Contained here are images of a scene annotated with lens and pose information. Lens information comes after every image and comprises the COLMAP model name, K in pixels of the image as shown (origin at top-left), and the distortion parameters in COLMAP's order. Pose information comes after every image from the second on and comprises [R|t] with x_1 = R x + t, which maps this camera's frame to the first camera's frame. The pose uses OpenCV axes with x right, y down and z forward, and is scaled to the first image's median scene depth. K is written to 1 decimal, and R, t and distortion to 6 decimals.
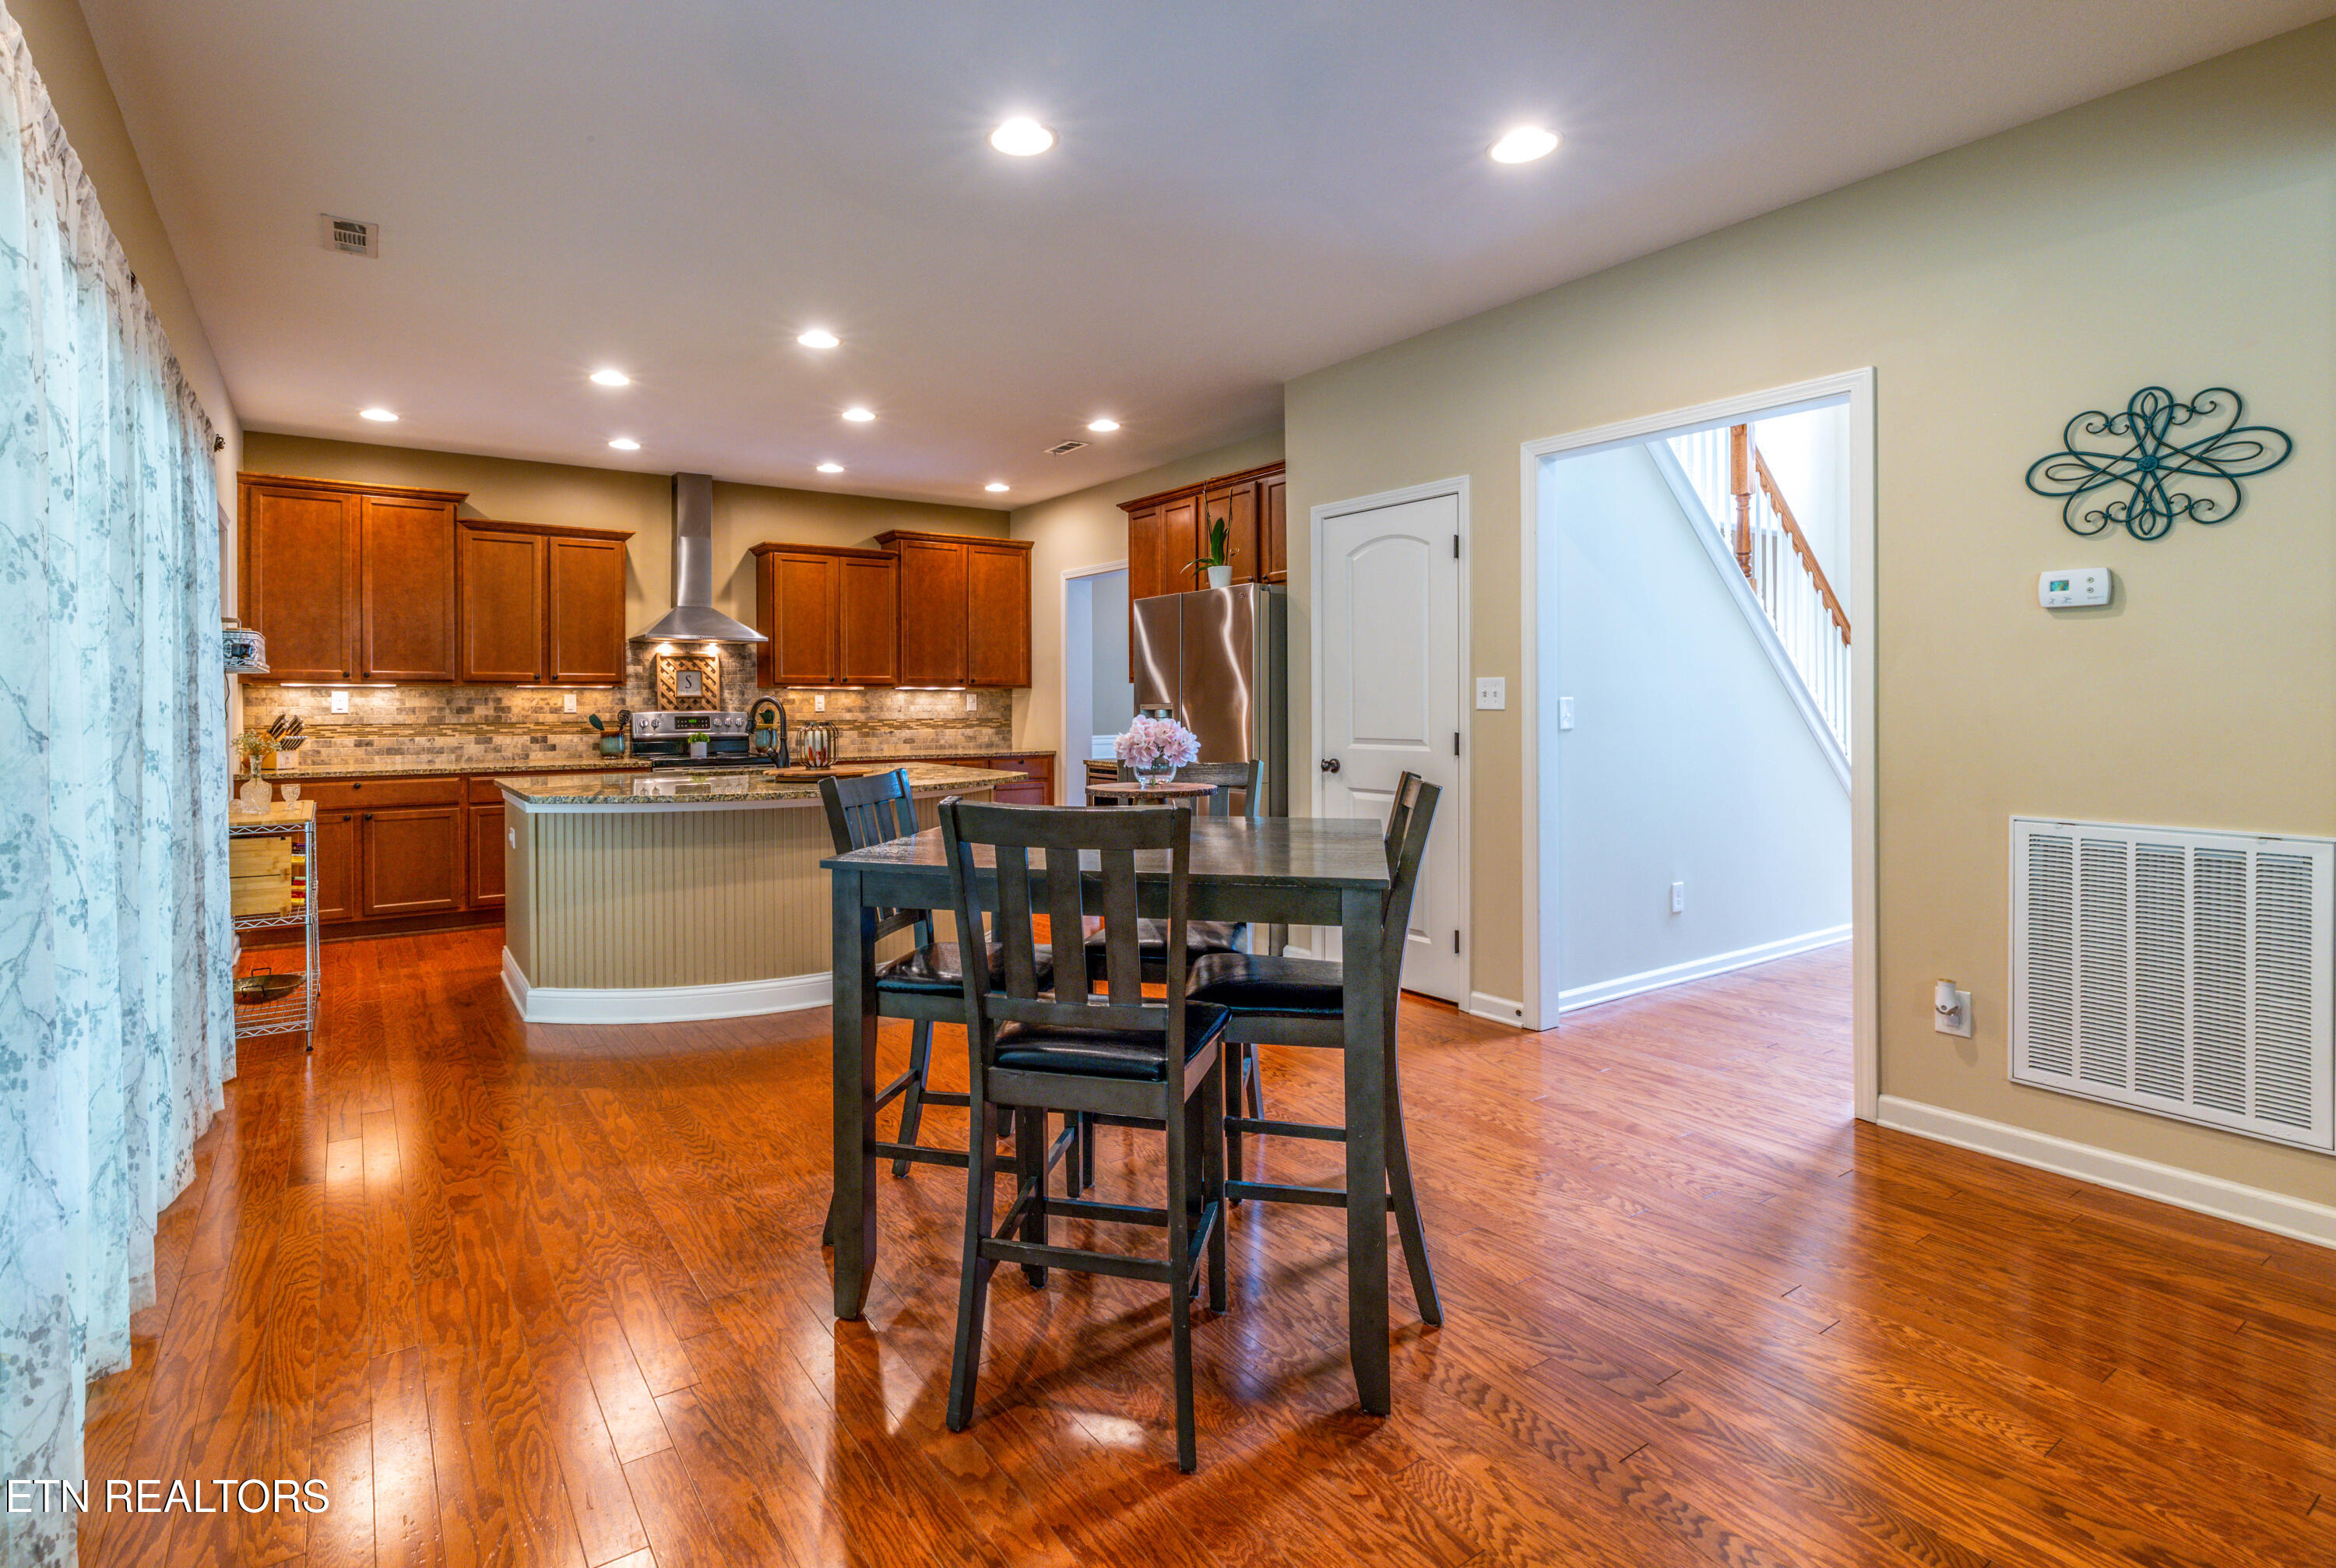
lens RADIAL K [[1118.5, 0, 1051.0], [0, 1118.5, 708.8], [0, 0, 1]] dist [-0.001420, -0.000309]
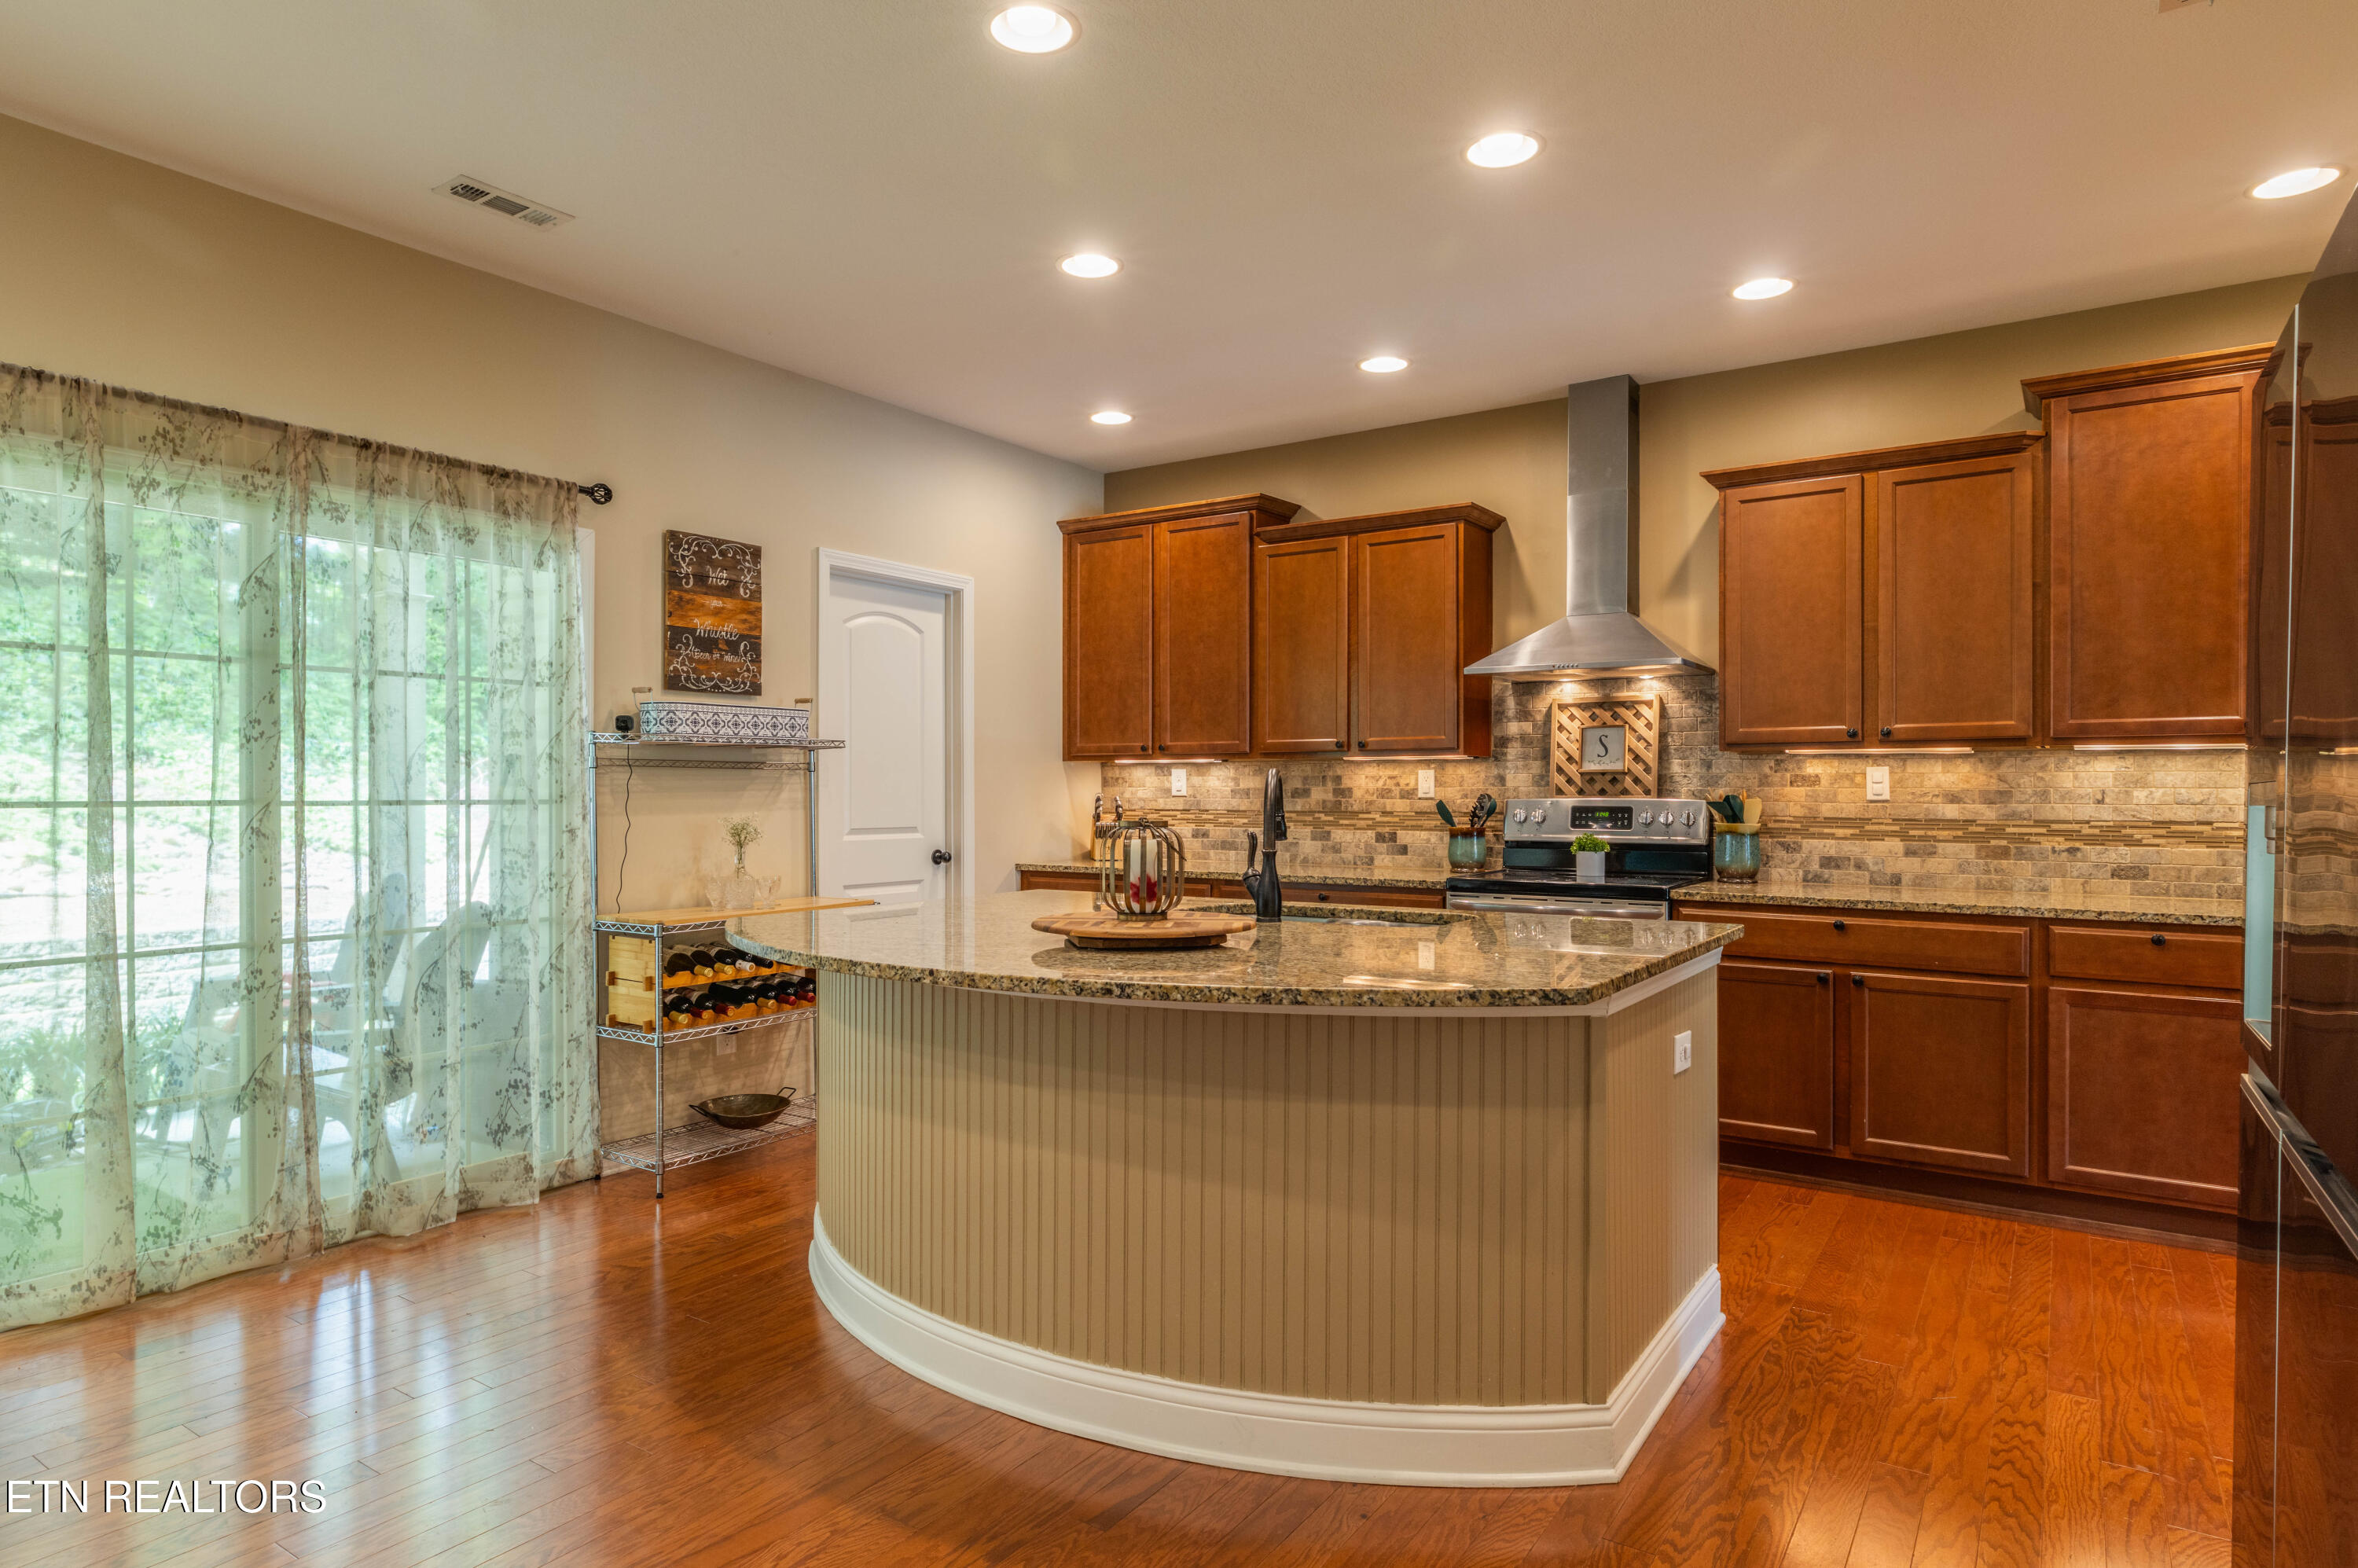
lens RADIAL K [[1329.3, 0, 1158.7], [0, 1329.3, 778.4], [0, 0, 1]] dist [0.003366, 0.000014]
pose [[0.387142, -0.005588, -0.922003, 0.235063], [-0.006252, 0.999943, -0.008685, -0.000195], [0.921999, 0.009126, 0.387085, 0.571607]]
